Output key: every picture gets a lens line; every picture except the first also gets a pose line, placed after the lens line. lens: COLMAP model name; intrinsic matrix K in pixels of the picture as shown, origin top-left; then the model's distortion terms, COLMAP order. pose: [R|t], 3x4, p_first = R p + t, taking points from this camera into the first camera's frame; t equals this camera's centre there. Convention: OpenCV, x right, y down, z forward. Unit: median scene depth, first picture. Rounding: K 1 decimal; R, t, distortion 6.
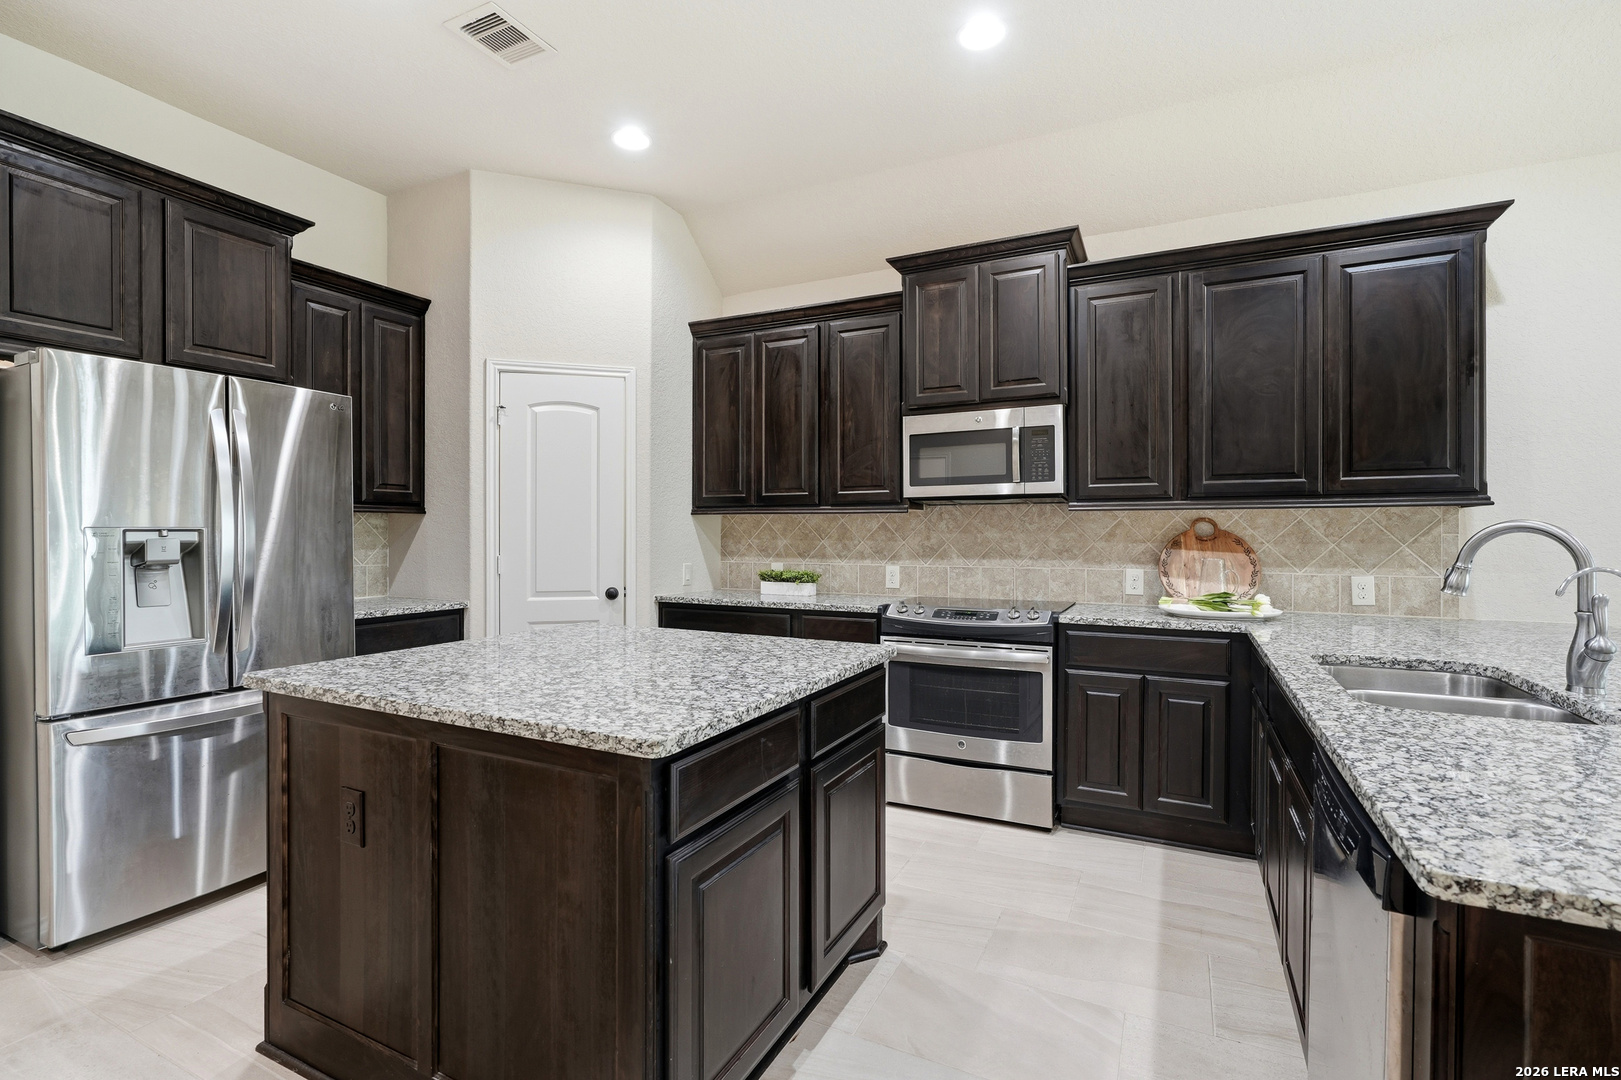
lens RADIAL K [[763.4, 0, 817.1], [0, 763.4, 536.2], [0, 0, 1]] dist [-0.004183, 0.001255]
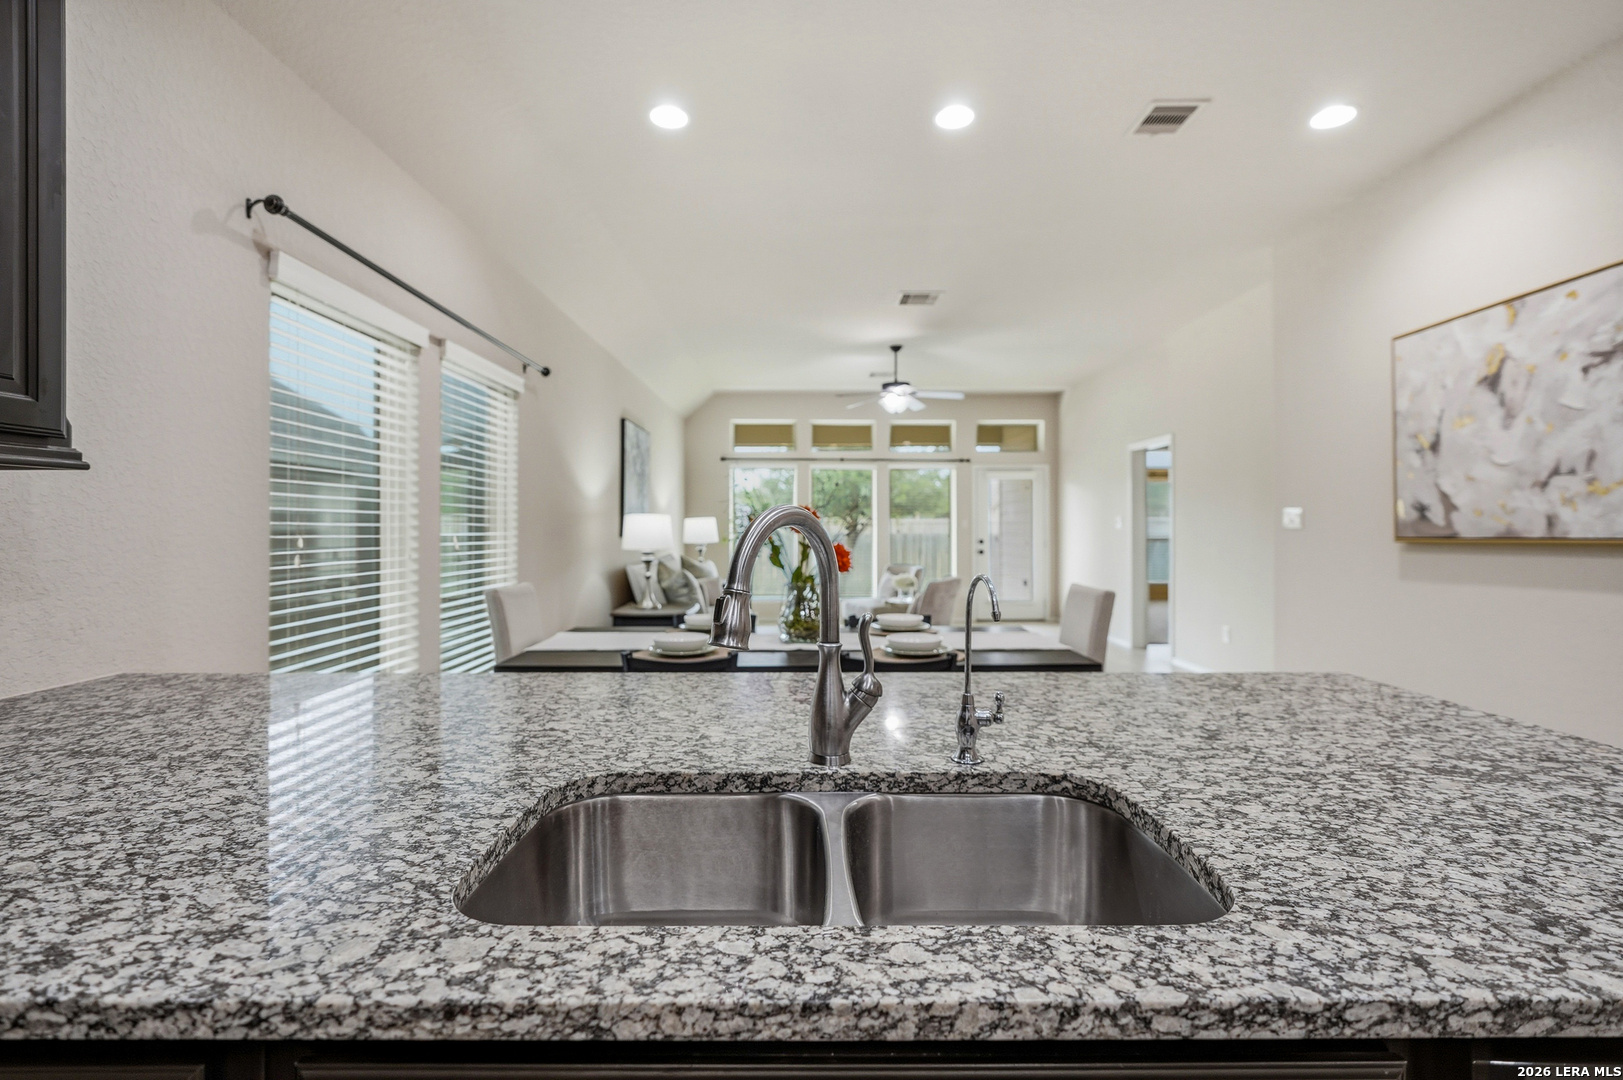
lens RADIAL K [[748.3, 0, 807.3], [0, 748.3, 529.7], [0, 0, 1]] dist [-0.014287, 0.005288]
pose [[-0.456275, -0.006095, 0.889818, 0.163996], [0.003838, 0.999954, 0.008818, -0.003170], [-0.889831, 0.007439, -0.456230, 0.591535]]
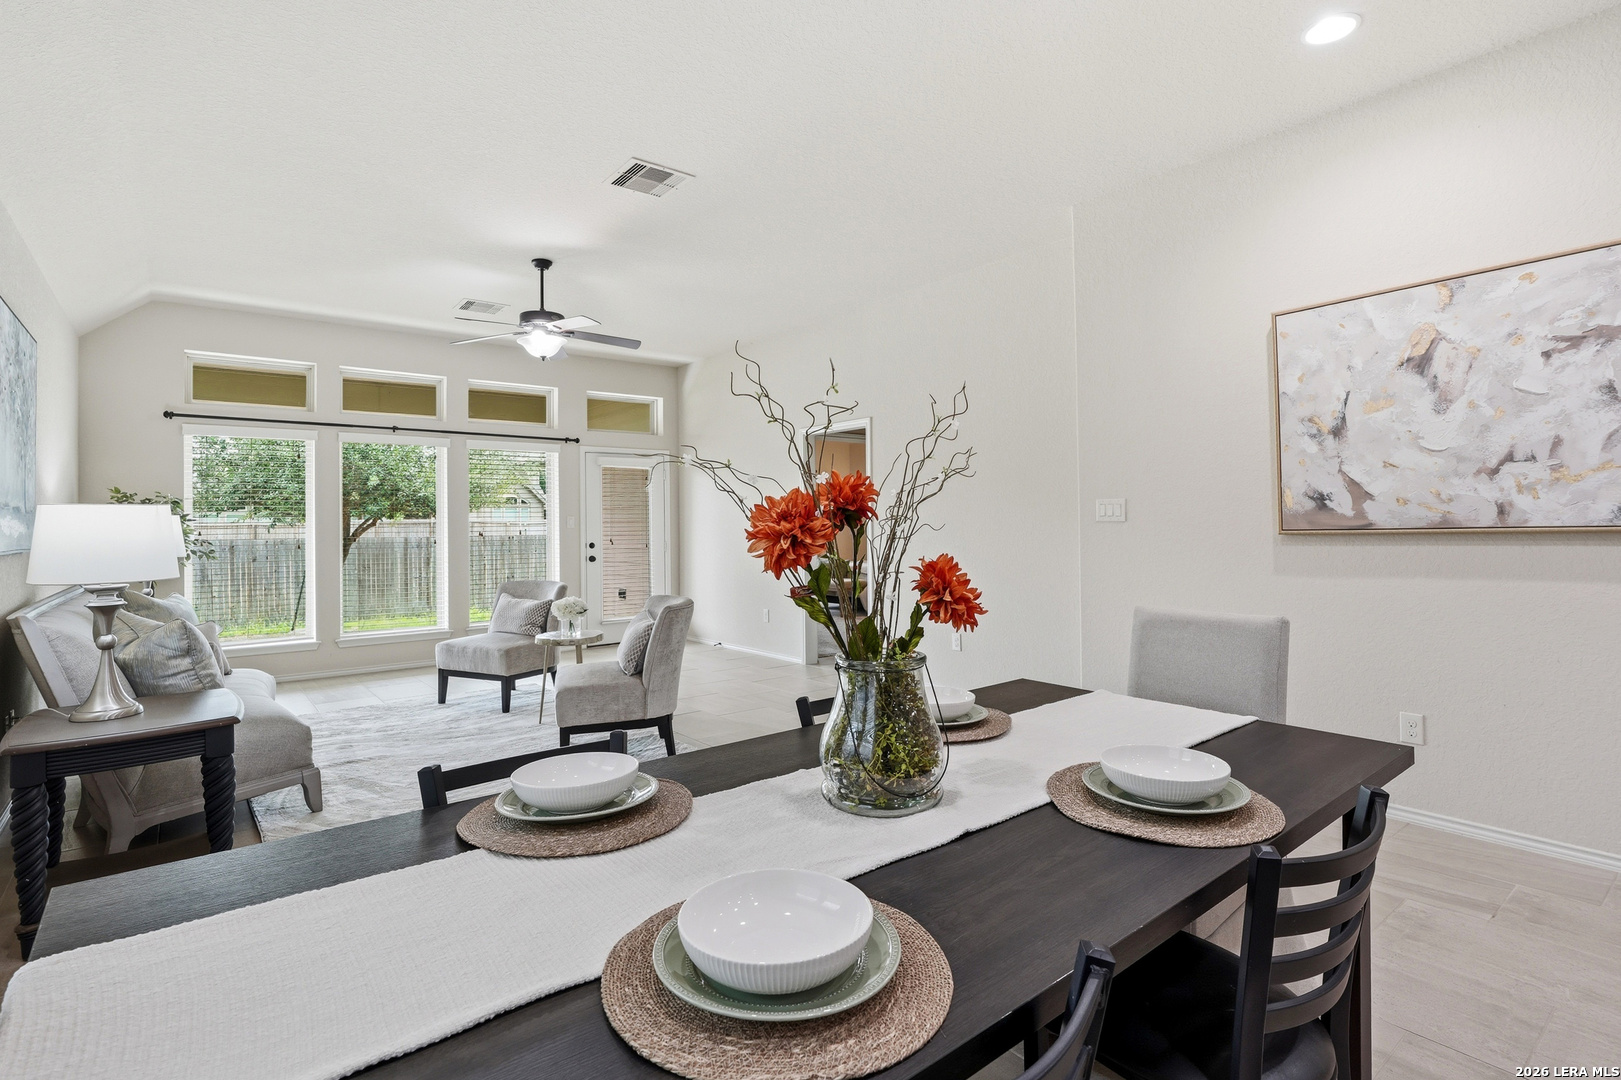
lens RADIAL K [[785.5, 0, 805.8], [0, 785.5, 515.1], [0, 0, 1]] dist [-0.008022, 0.001355]
pose [[-0.908652, 0.012776, 0.417359, 0.804295], [0.011472, 0.999918, -0.005631, -0.000036], [-0.417397, -0.000329, -0.908724, 0.559027]]
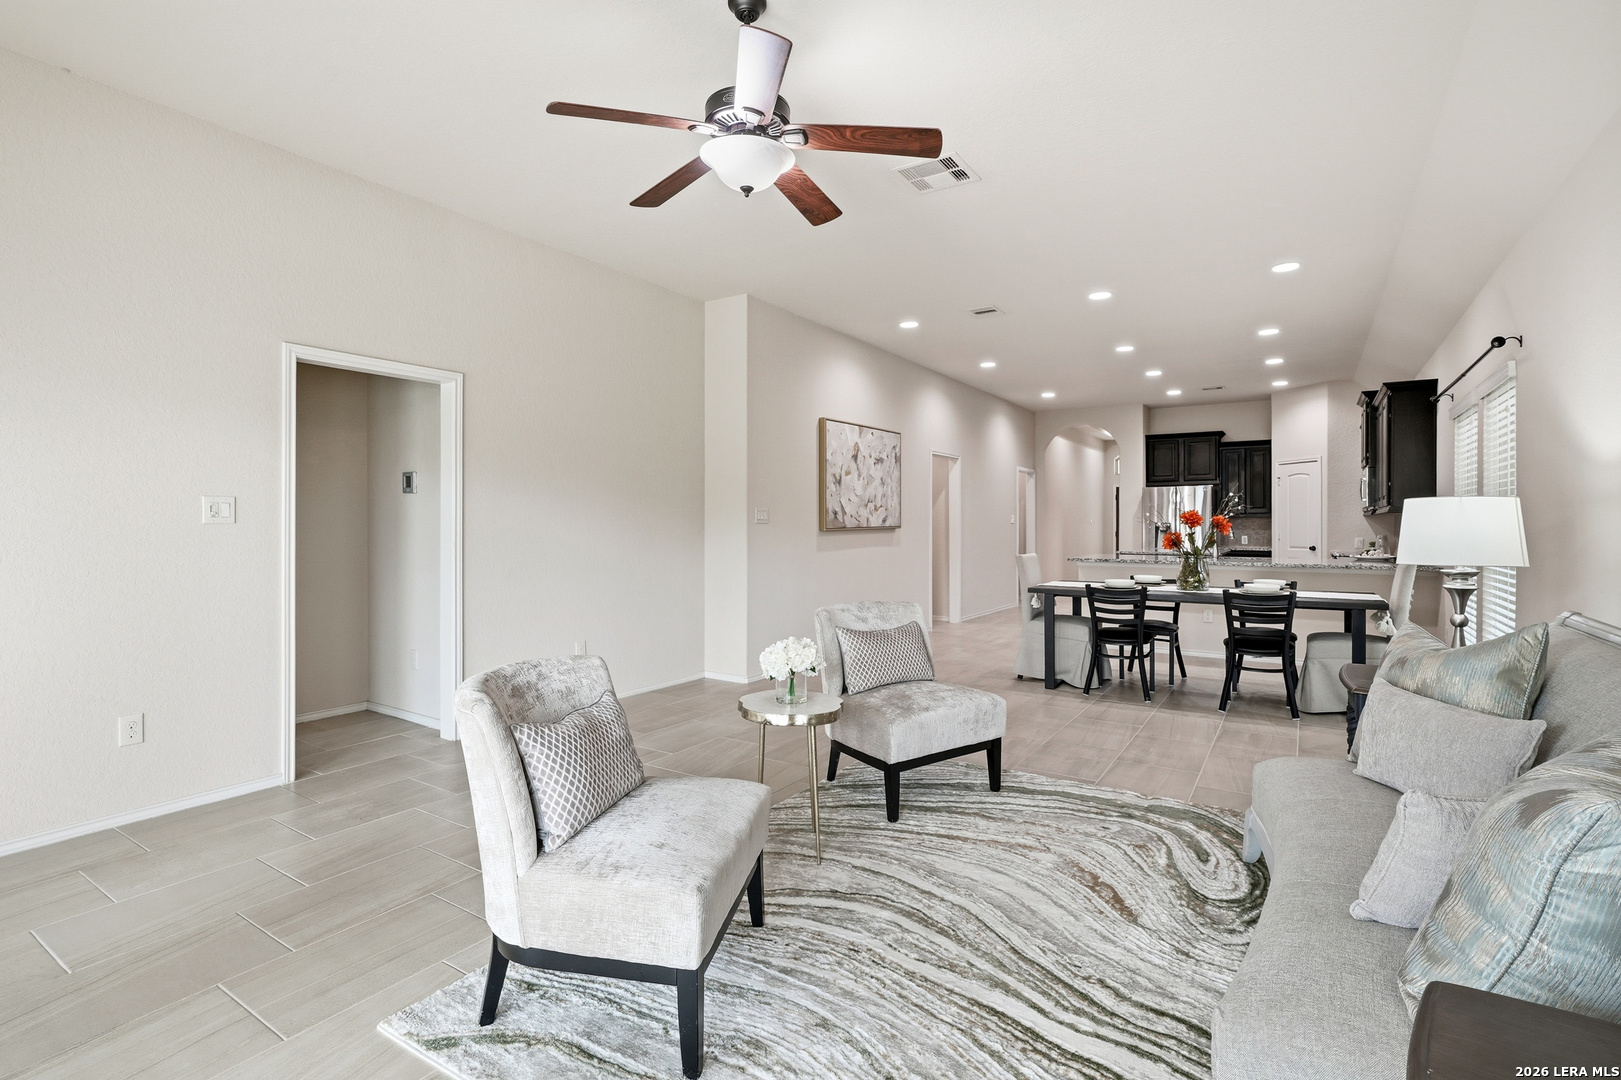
lens RADIAL K [[769.6, 0, 805.9], [0, 769.6, 522.3], [0, 0, 1]] dist [-0.010322, 0.005909]
pose [[-0.106019, -0.003574, -0.994358, 2.507886], [-0.007700, 0.999967, -0.002774, 0.010032], [0.994334, 0.007362, -0.106043, -0.390521]]
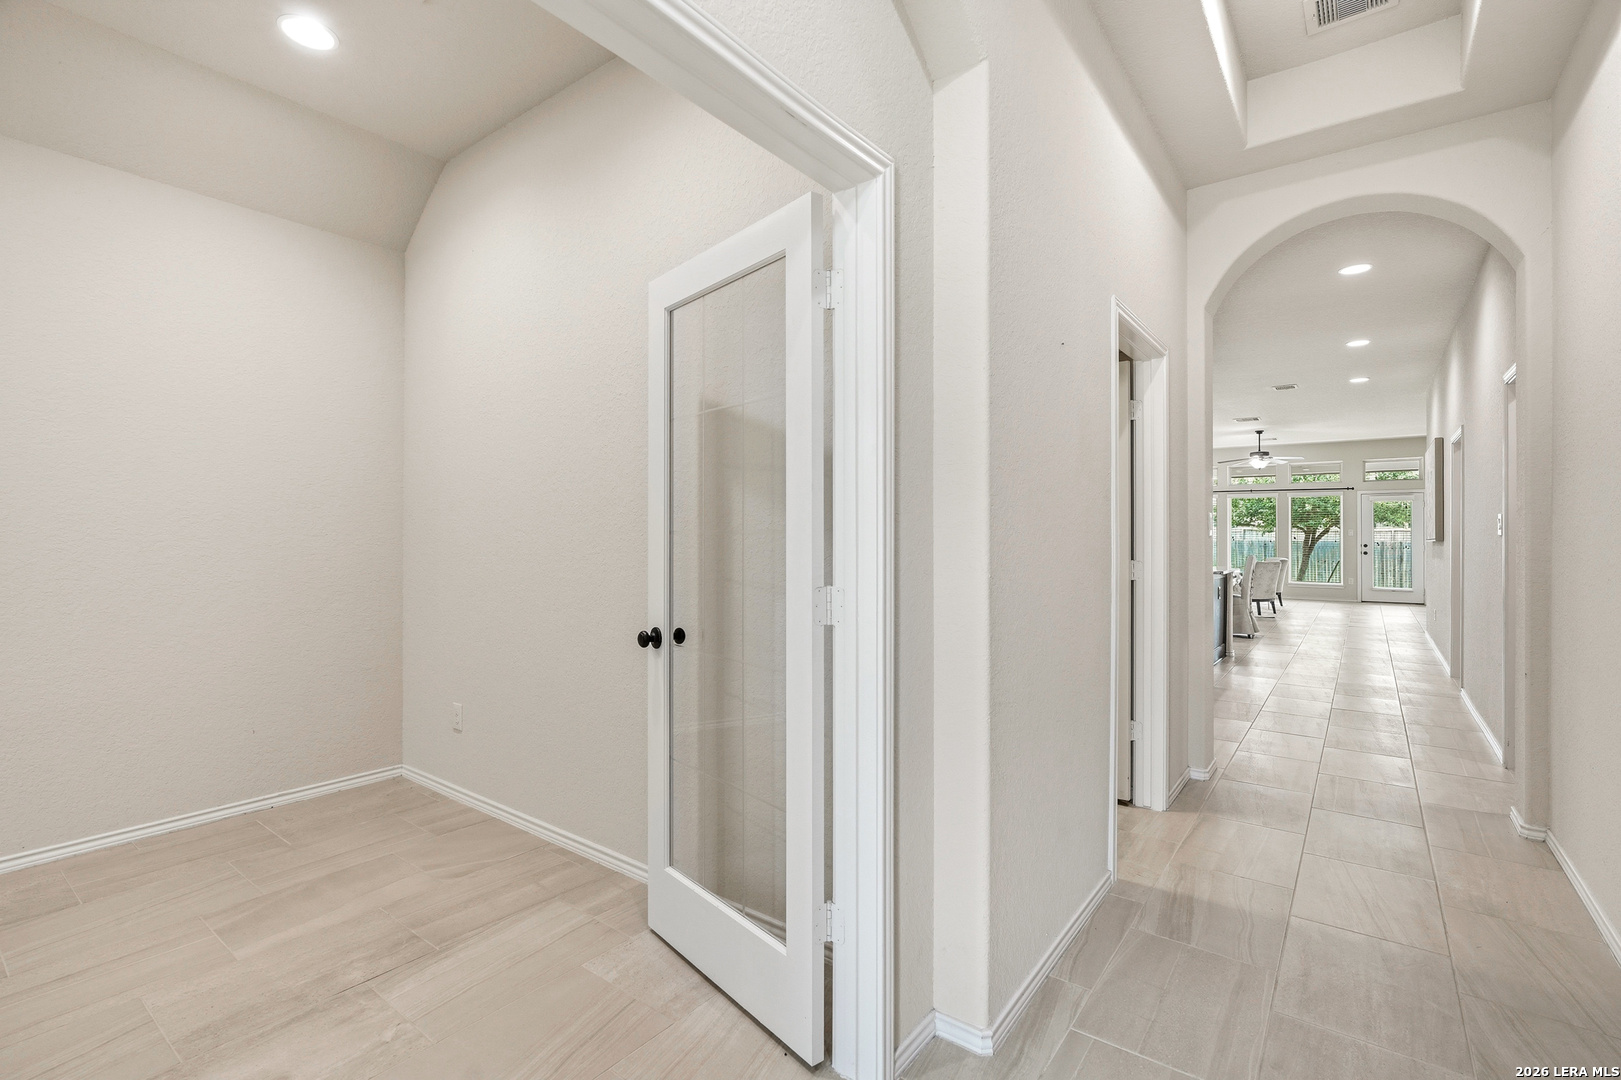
lens RADIAL K [[735.0, 0, 807.5], [0, 735.0, 535.7], [0, 0, 1]] dist [-0.008069, 0.000607]
pose [[0.177977, -0.003428, 0.984029, -1.857720], [0.003450, 0.999990, 0.002859, -0.004884], [-0.984029, 0.002886, 0.177987, 0.923325]]
